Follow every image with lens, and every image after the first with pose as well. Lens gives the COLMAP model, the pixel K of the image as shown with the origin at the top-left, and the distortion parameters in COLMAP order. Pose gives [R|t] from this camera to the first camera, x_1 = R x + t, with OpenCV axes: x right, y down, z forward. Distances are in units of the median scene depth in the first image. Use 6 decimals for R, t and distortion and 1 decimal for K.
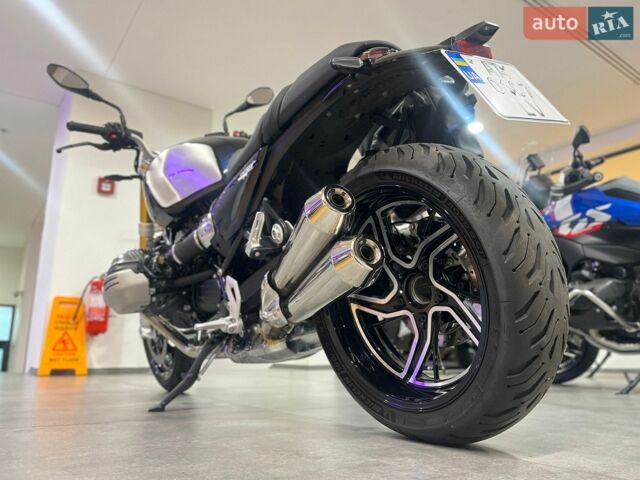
lens RADIAL K [[486.9, 0, 316.6], [0, 486.9, 235.9], [0, 0, 1]] dist [0.068132, -0.100860]
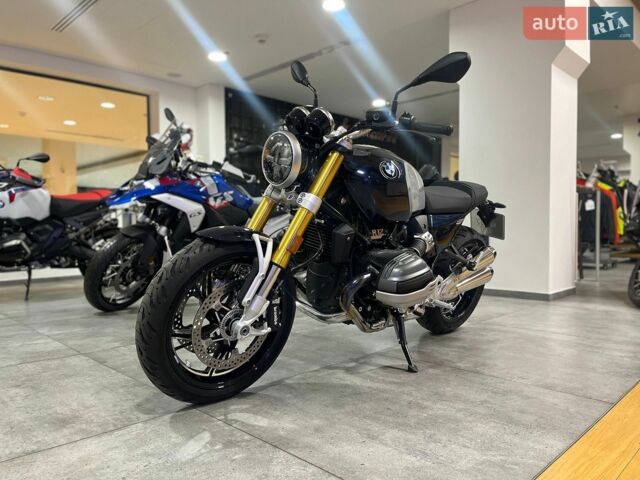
lens RADIAL K [[486.9, 0, 322.3], [0, 486.9, 238.6], [0, 0, 1]] dist [0.068132, -0.100860]
pose [[-0.178670, -0.027179, 0.983534, -0.975749], [-0.226596, 0.973885, -0.014251, 0.040108], [-0.957461, -0.225411, -0.180163, 0.939495]]
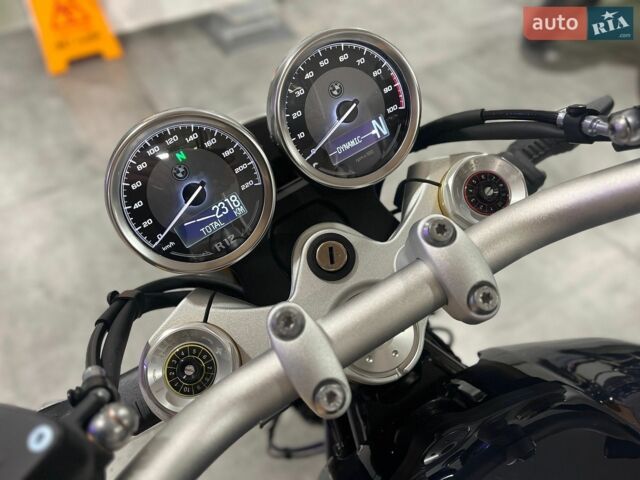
lens RADIAL K [[486.9, 0, 321.4], [0, 486.9, 239.0], [0, 0, 1]] dist [0.068132, -0.100860]
pose [[0.996450, 0.044822, -0.071267, -0.242565], [0.041124, 0.479507, 0.876574, -0.229311], [0.073463, -0.876393, 0.475962, 0.787751]]
